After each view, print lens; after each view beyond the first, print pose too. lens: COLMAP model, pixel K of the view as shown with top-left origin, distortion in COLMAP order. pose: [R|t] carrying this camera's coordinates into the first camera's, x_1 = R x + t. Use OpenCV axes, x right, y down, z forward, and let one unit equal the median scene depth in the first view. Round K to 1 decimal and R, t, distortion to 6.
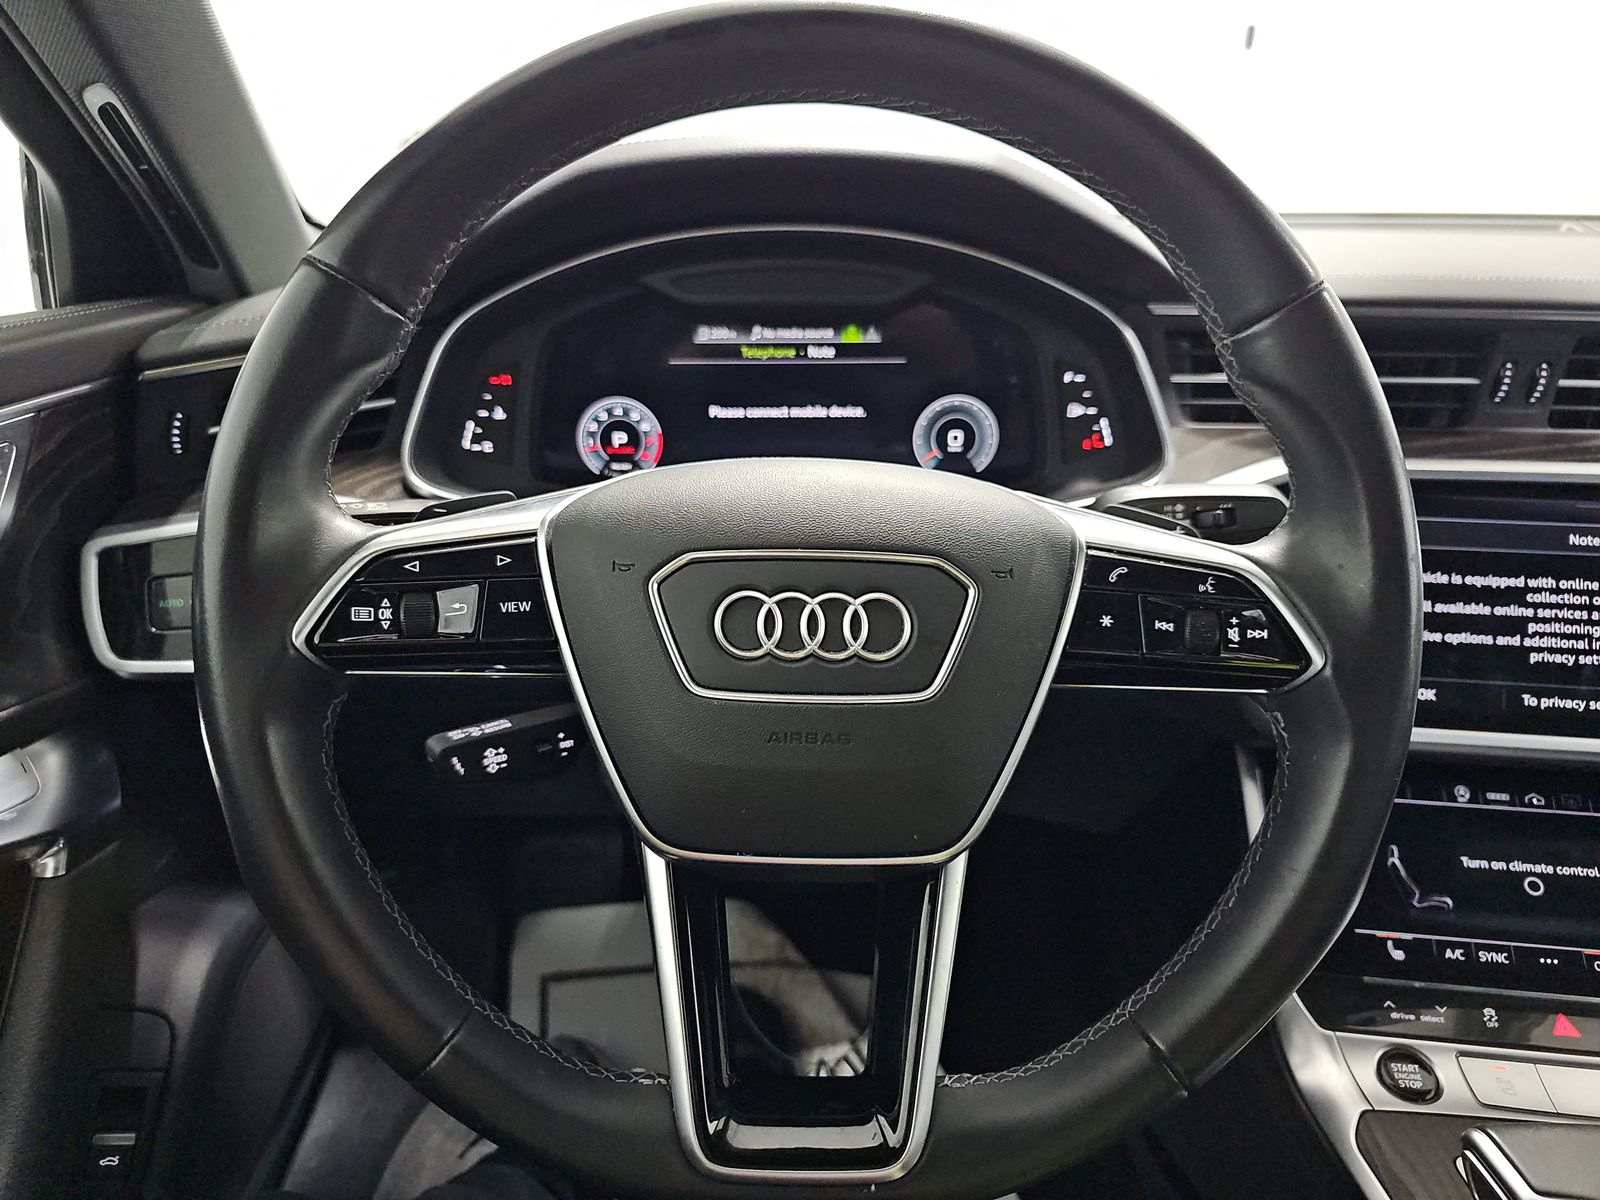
lens RADIAL K [[1077.2, 0, 800.0], [0, 1077.2, 600.0], [0, 0, 1]] dist [0.003798, -0.003515]
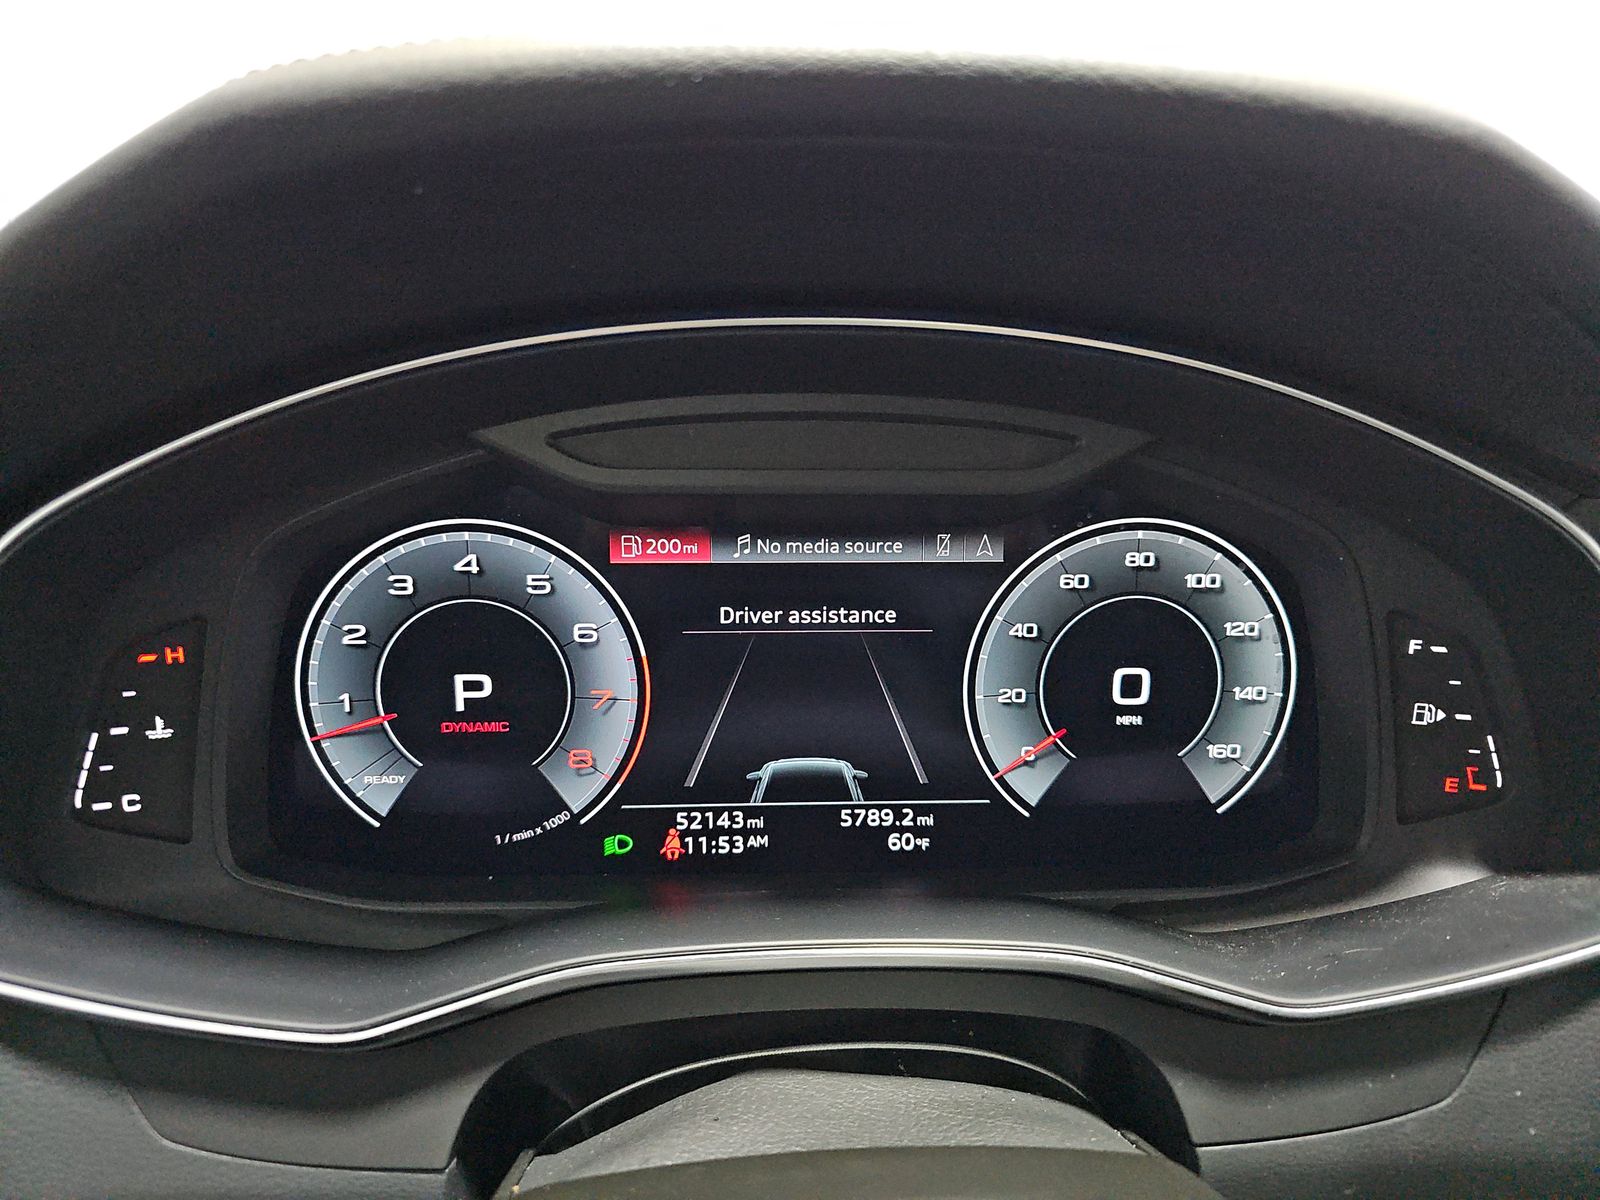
lens RADIAL K [[1077.2, 0, 800.0], [0, 1077.2, 600.0], [0, 0, 1]] dist [0.003798, -0.003515]
pose [[0.999330, -0.002312, 0.036515, -0.035098], [0.006878, 0.992079, -0.125427, -0.185858], [-0.035936, 0.125594, 0.991431, 0.602084]]
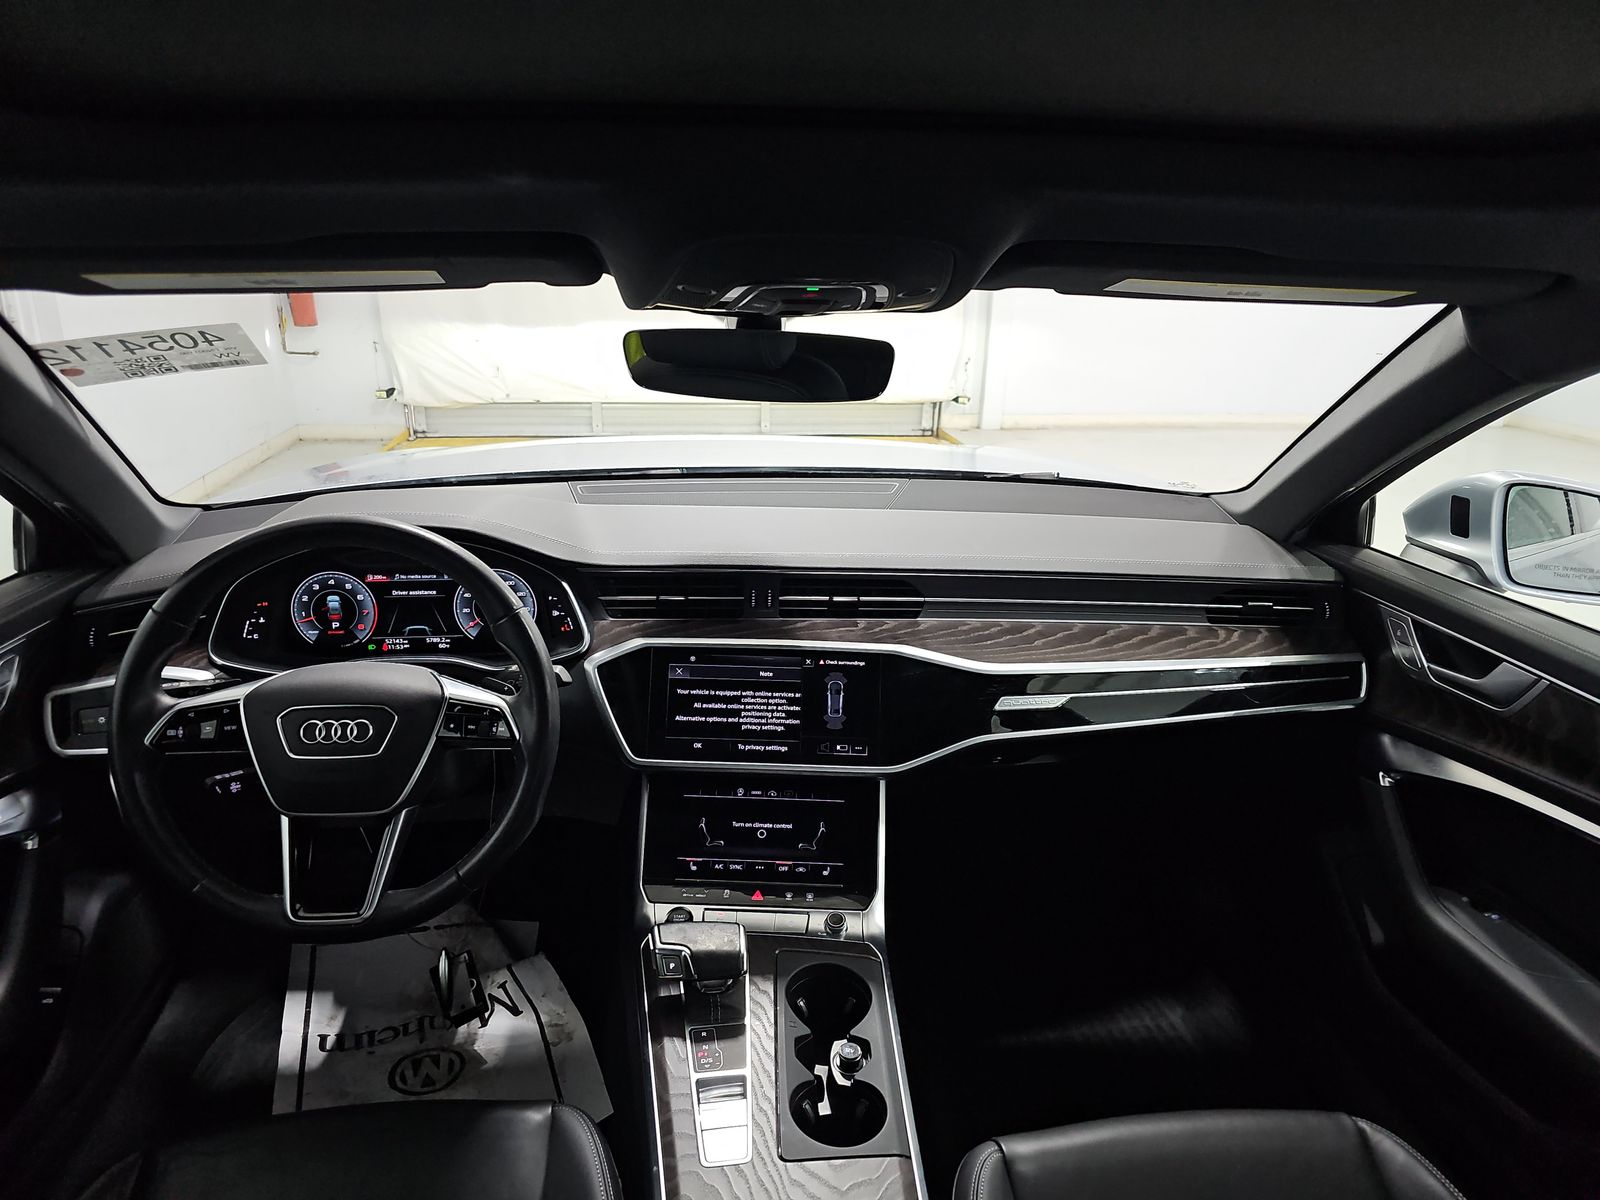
lens RADIAL K [[1060.8, 0, 803.7], [0, 1060.8, 589.8], [0, 0, 1]] dist [0.023108, -0.005402]
pose [[0.995499, -0.016836, 0.093264, 0.605862], [0.022656, 0.997838, -0.061696, -0.091636], [-0.092023, 0.063532, 0.993728, -1.202167]]
